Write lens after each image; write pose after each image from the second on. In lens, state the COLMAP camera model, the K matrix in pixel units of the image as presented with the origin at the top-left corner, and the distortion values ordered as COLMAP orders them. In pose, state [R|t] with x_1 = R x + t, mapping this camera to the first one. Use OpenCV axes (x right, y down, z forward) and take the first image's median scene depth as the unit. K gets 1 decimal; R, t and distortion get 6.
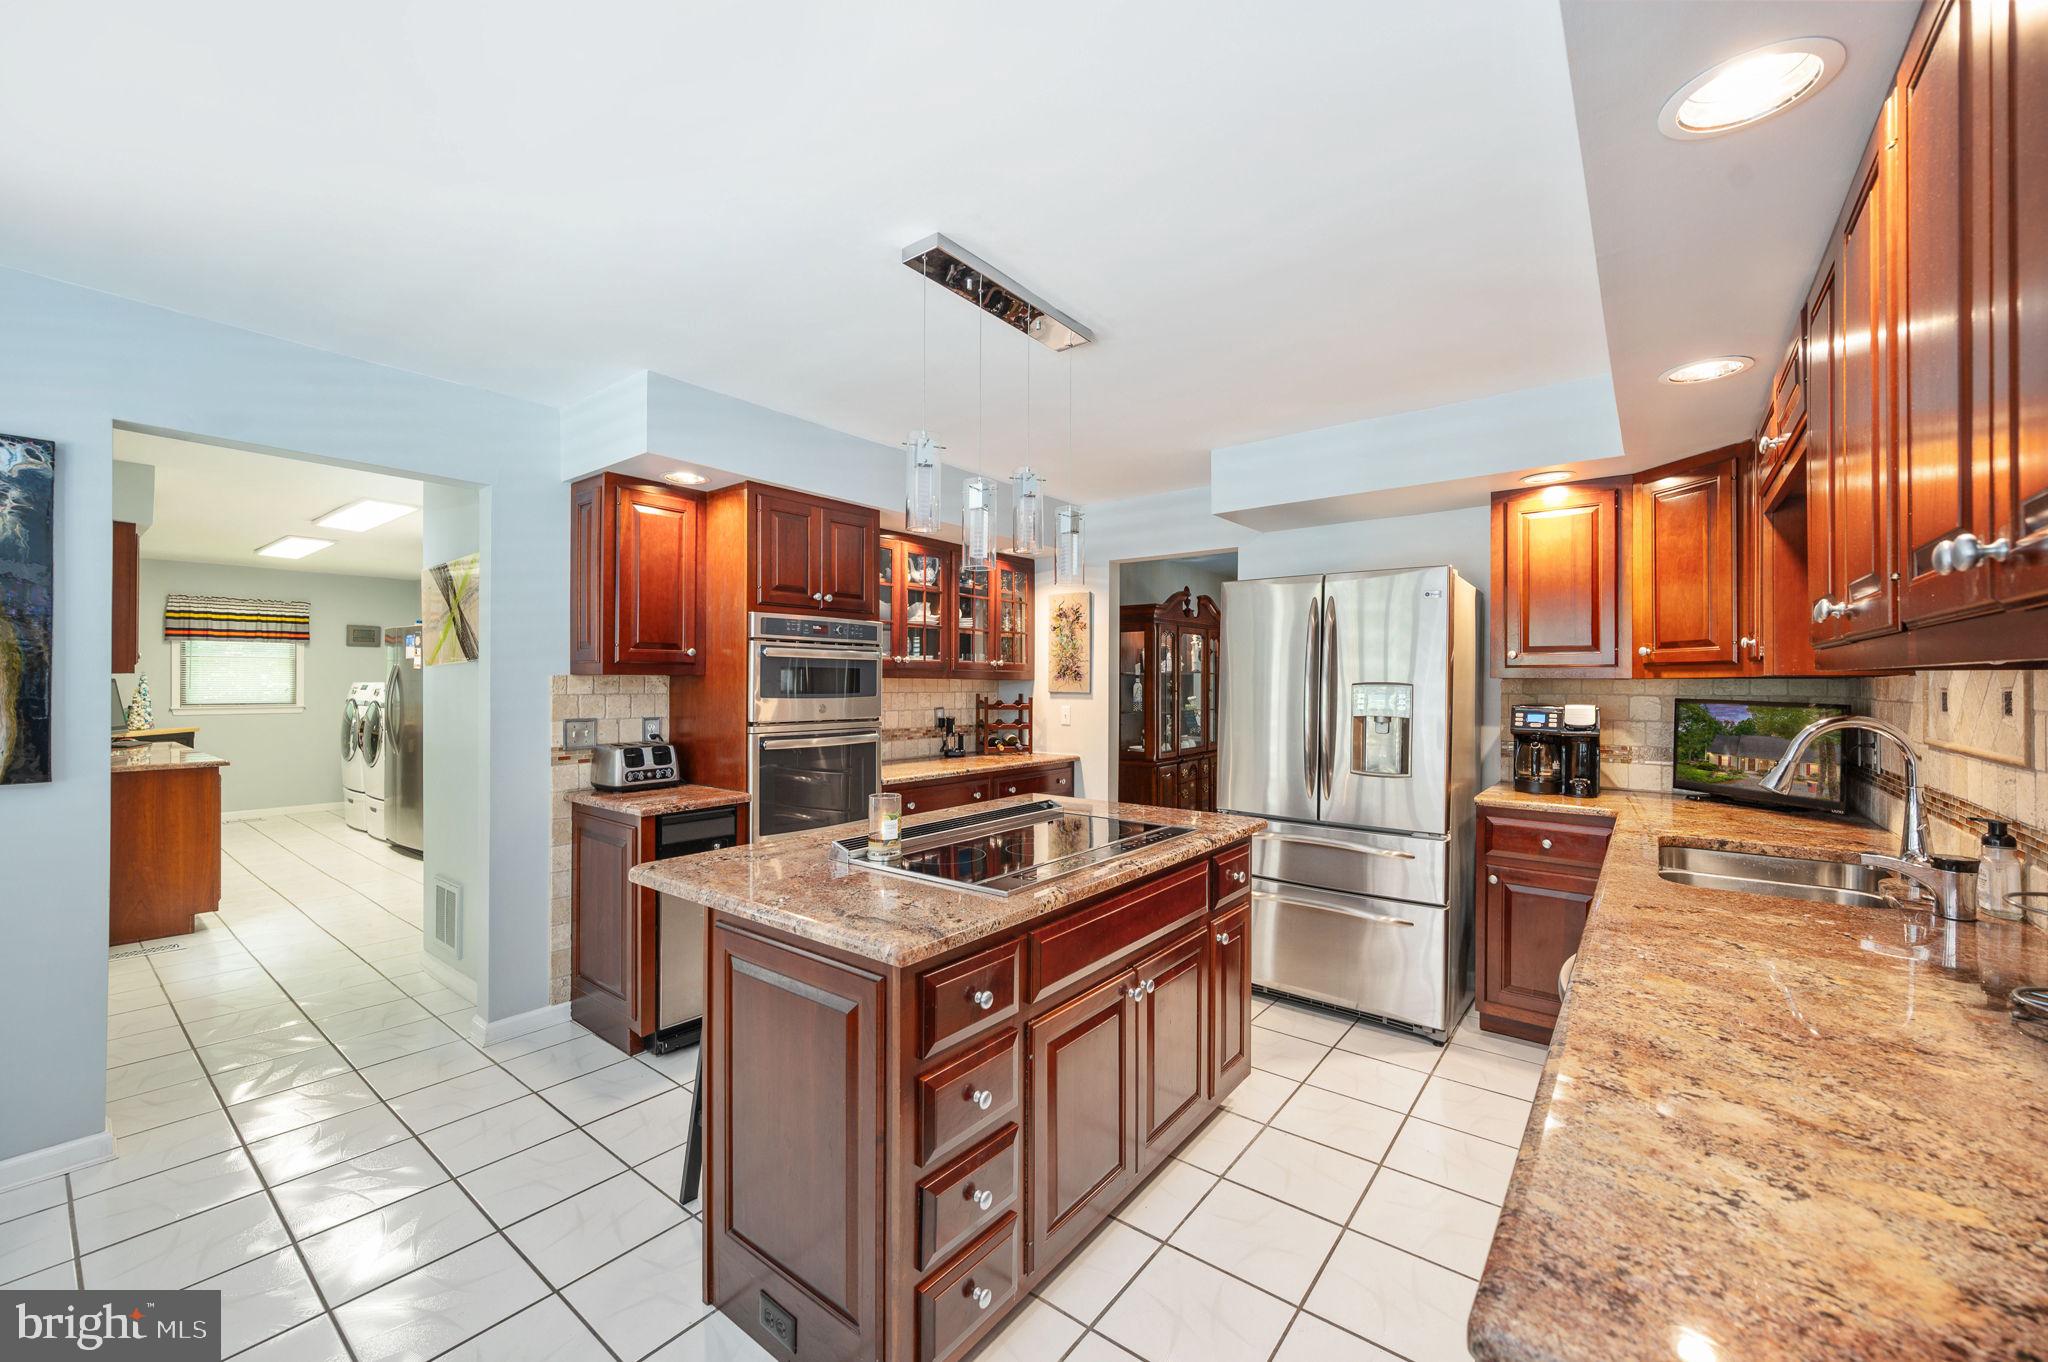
lens RADIAL K [[808.9, 0, 1023.2], [0, 808.9, 677.1], [0, 0, 1]] dist [0.000197, -0.000019]
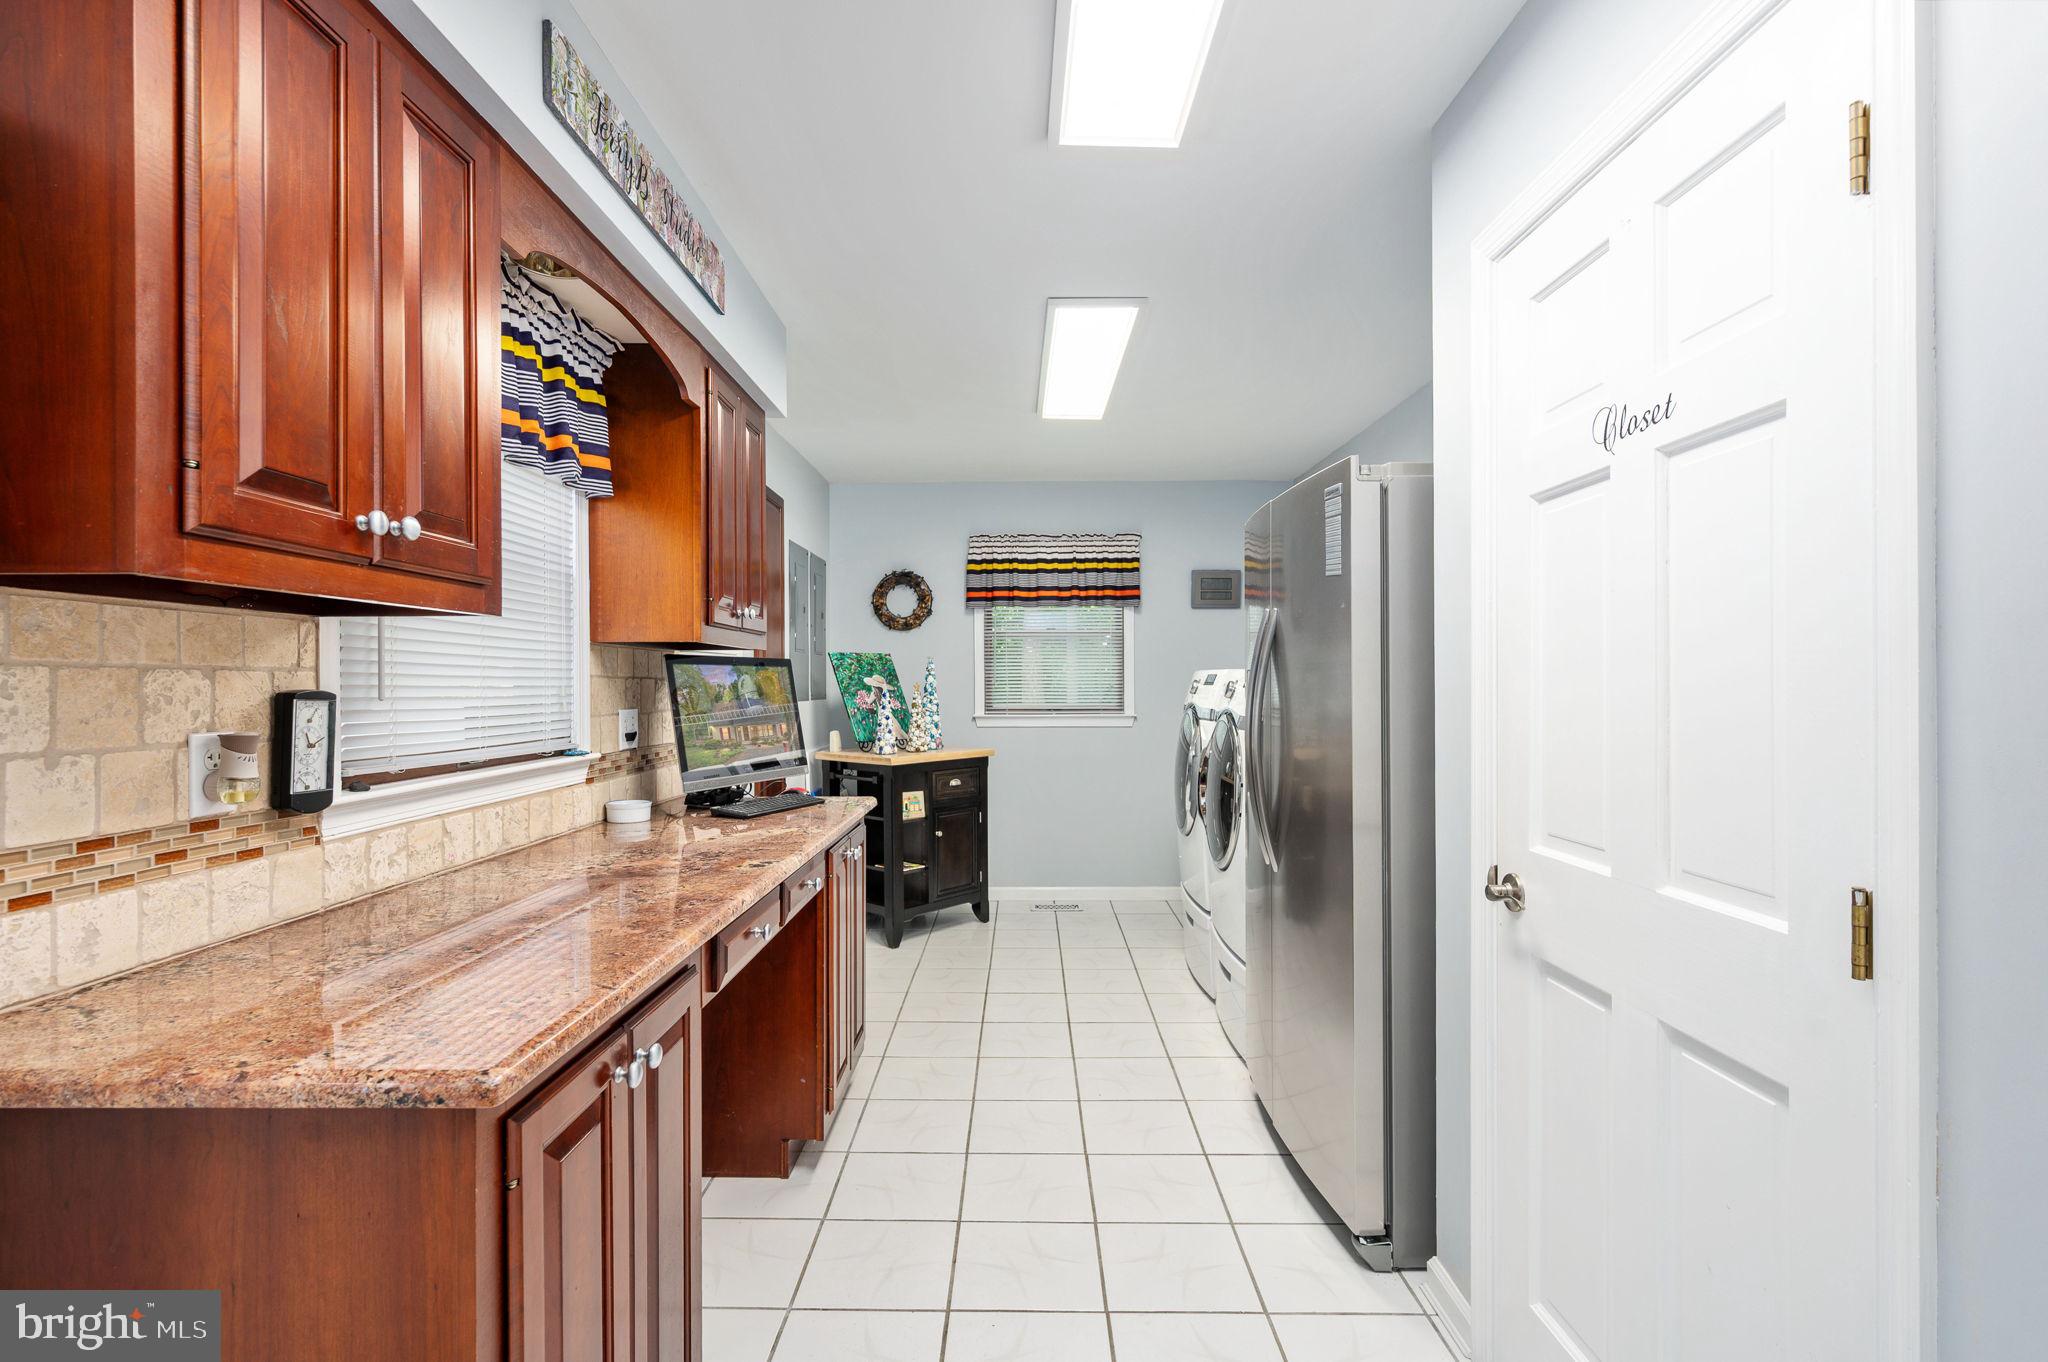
lens RADIAL K [[808.9, 0, 1030.1], [0, 808.9, 681.5], [0, 0, 1]] dist [0.000197, -0.000019]
pose [[0.590829, -0.006796, -0.806769, -0.502782], [0.010266, 0.999947, -0.000905, 0.012856], [0.806732, -0.007748, 0.590867, 0.644434]]
